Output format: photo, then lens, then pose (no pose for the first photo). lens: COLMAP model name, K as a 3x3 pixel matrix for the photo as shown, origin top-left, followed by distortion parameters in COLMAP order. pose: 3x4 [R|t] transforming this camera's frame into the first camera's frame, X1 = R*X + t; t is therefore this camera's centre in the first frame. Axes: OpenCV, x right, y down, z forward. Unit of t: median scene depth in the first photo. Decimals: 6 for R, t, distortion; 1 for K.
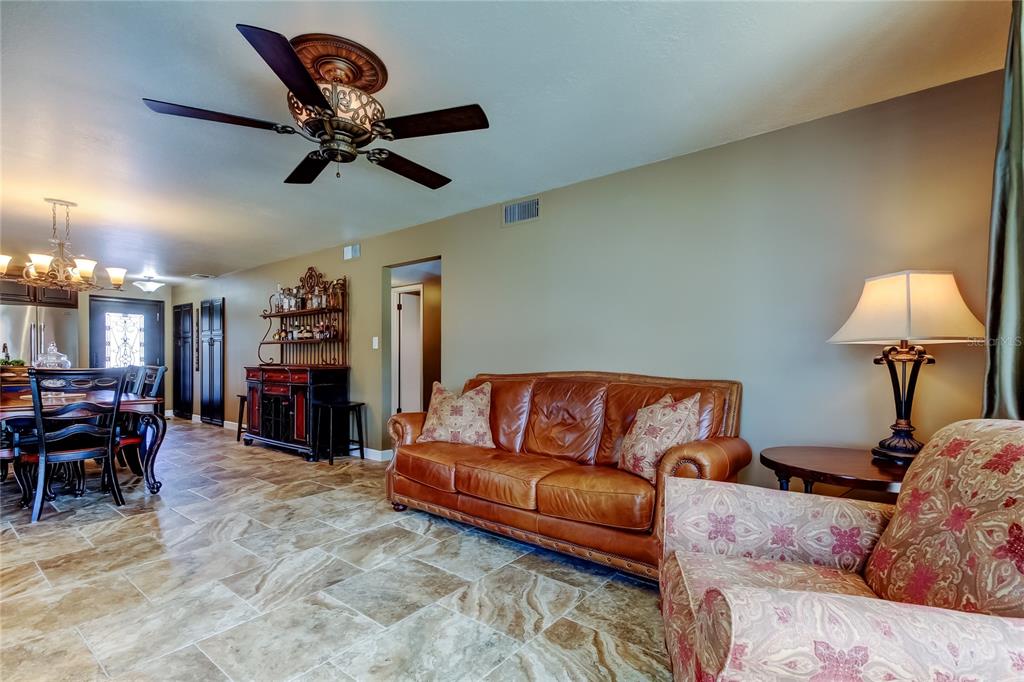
lens RADIAL K [[470.7, 0, 532.2], [0, 470.7, 362.2], [0, 0, 1]] dist [-0.000276, -0.000030]
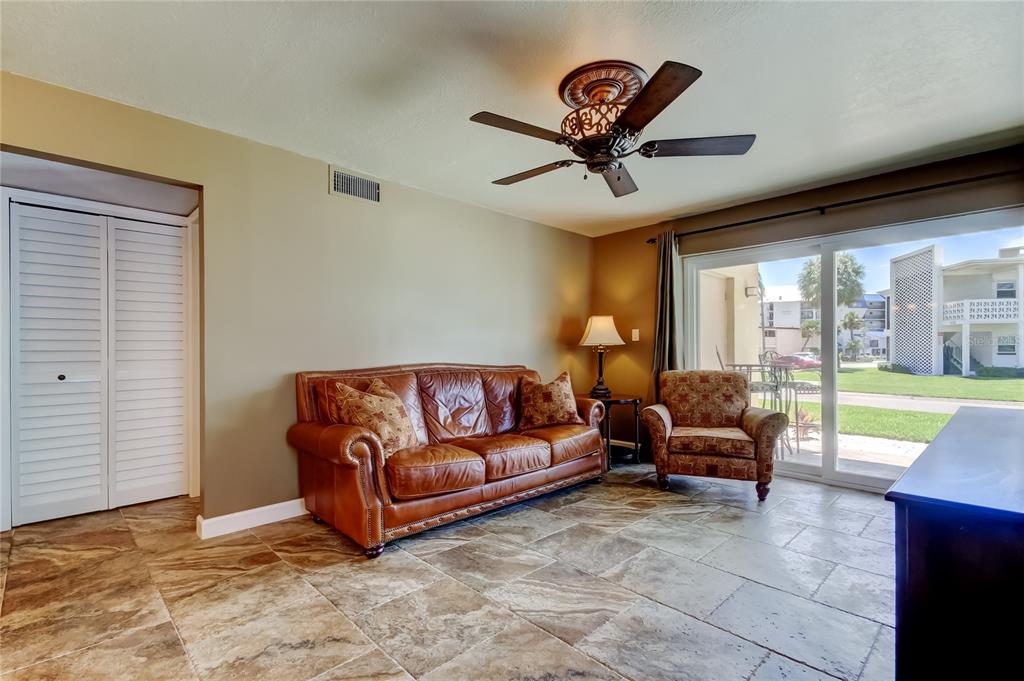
lens RADIAL K [[461.7, 0, 510.8], [0, 461.7, 353.1], [0, 0, 1]] dist [0.012228, 0.000281]
pose [[0.160600, -0.005025, 0.987007, -0.964000], [0.005914, 0.999974, 0.004129, -0.007041], [-0.987002, 0.005174, 0.160626, 0.665186]]
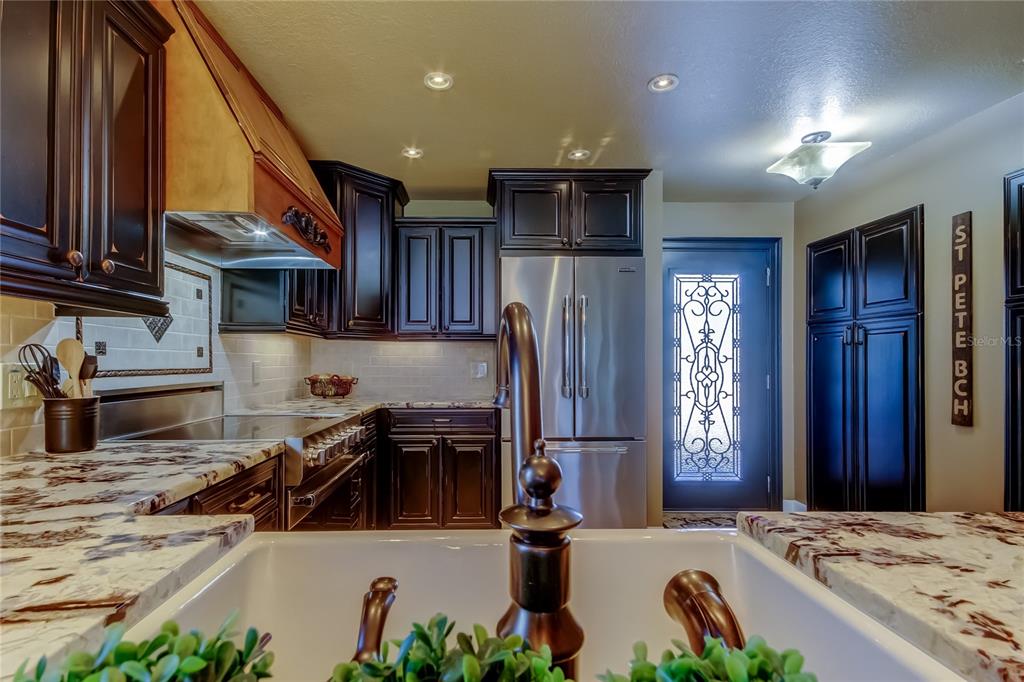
lens RADIAL K [[478.0, 0, 486.1], [0, 478.0, 357.7], [0, 0, 1]] dist [0.015285, 0.000003]
pose [[0.619541, -0.009063, -0.784912, -1.649401], [-0.002855, 0.999901, -0.013798, -0.045694], [0.784959, 0.010789, 0.619454, 1.440081]]
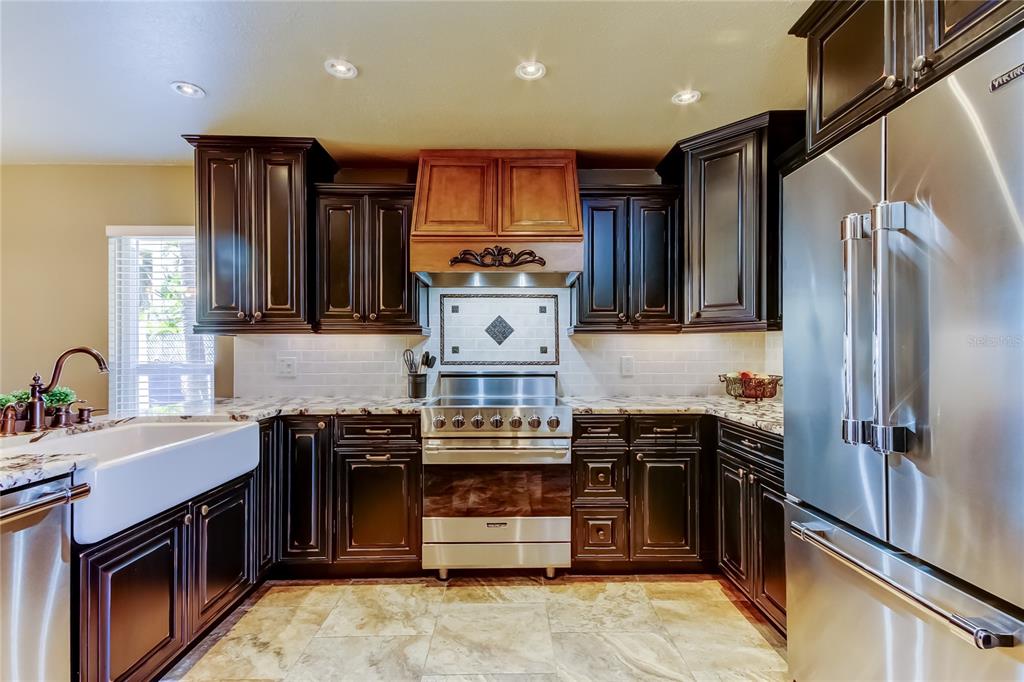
lens RADIAL K [[455.6, 0, 523.5], [0, 455.6, 353.7], [0, 0, 1]] dist [0.010614, 0.000173]
pose [[-0.774044, -0.005806, -0.633105, -1.811062], [-0.009035, 0.999957, 0.001875, -0.055297], [0.633067, 0.007171, -0.774064, 2.237222]]
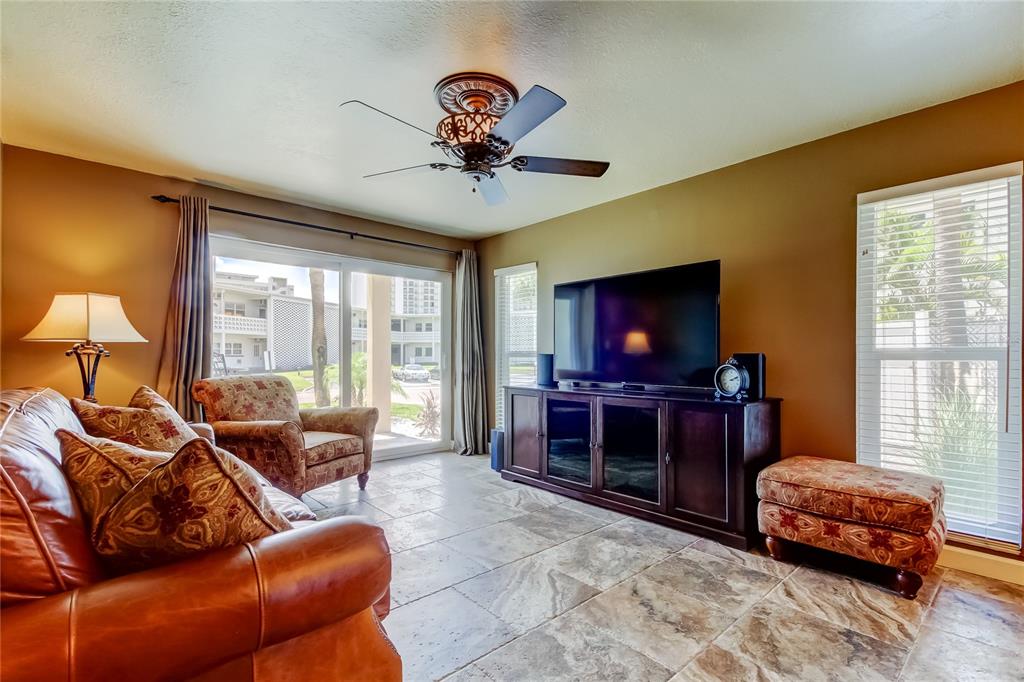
lens RADIAL K [[472.2, 0, 514.1], [0, 472.2, 354.3], [0, 0, 1]] dist [0.014878, -0.000148]
pose [[-0.980691, -0.005502, 0.195487, -0.461551], [-0.005168, 0.999984, 0.002216, -0.007632], [-0.195496, 0.001162, -0.980704, 1.335306]]
